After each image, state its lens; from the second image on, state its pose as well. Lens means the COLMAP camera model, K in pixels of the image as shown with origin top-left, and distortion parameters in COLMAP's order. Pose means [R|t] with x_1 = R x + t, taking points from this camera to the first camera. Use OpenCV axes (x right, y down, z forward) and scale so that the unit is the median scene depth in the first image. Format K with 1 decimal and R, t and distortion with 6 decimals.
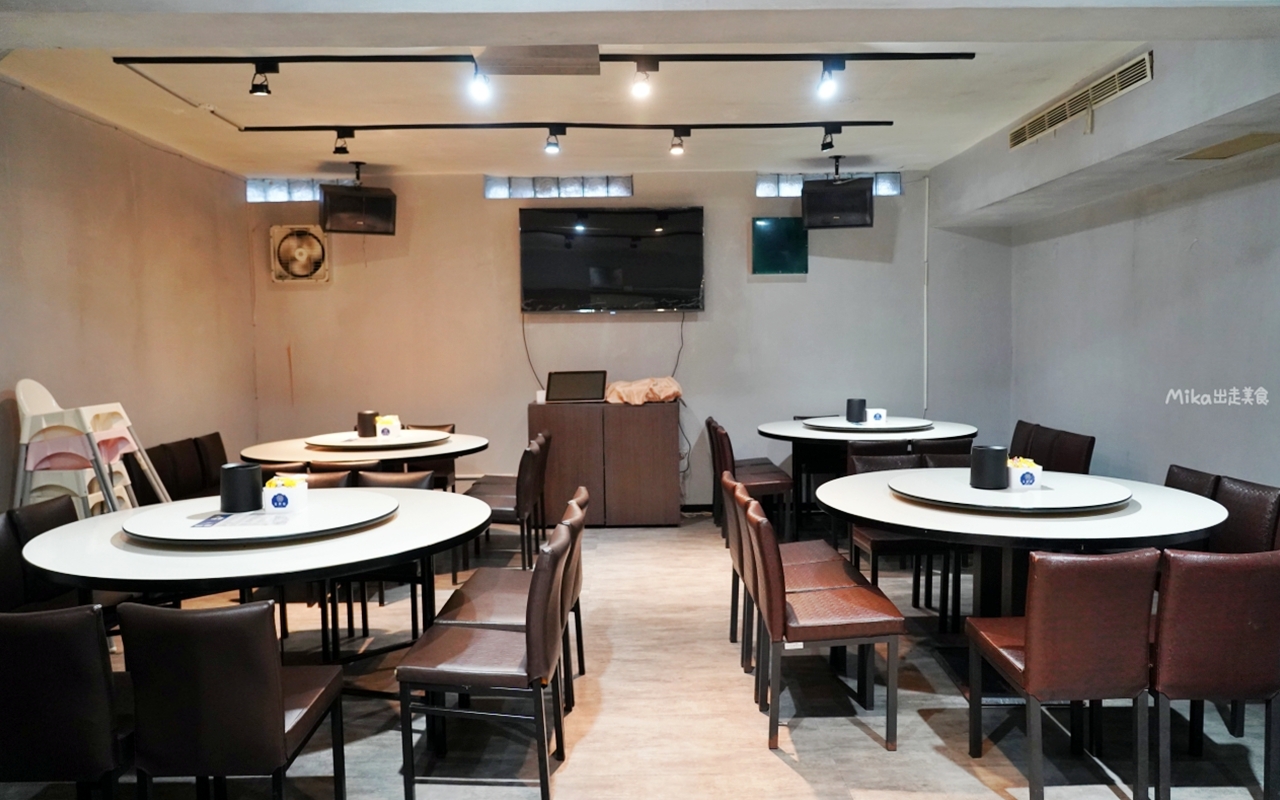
lens RADIAL K [[875.7, 0, 649.2], [0, 875.7, 397.5], [0, 0, 1]] dist [-0.024945, 0.020935]
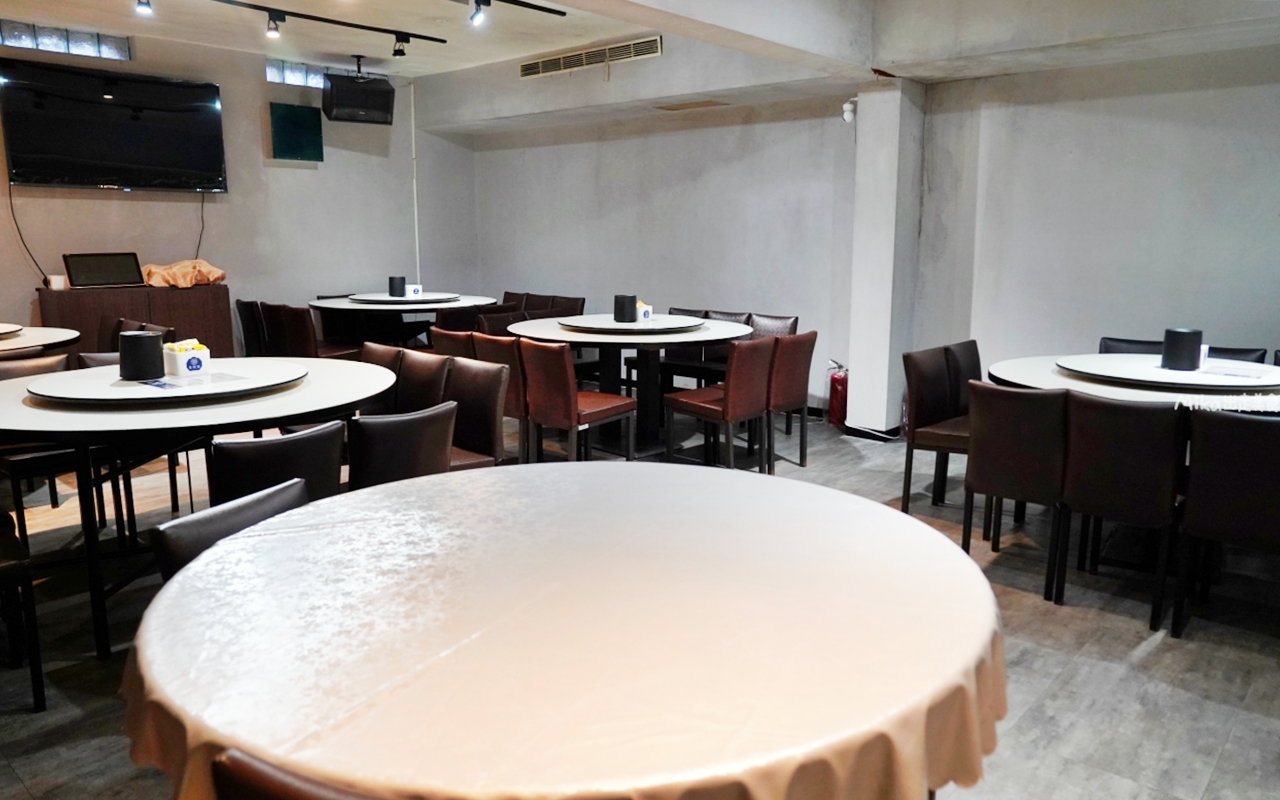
lens RADIAL K [[875.7, 0, 649.2], [0, 875.7, 397.5], [0, 0, 1]] dist [-0.024945, 0.020935]
pose [[0.688344, -0.116534, 0.715962, -0.366315], [0.030651, 0.990802, 0.131800, 0.017397], [-0.724736, -0.068778, 0.685585, -0.048543]]
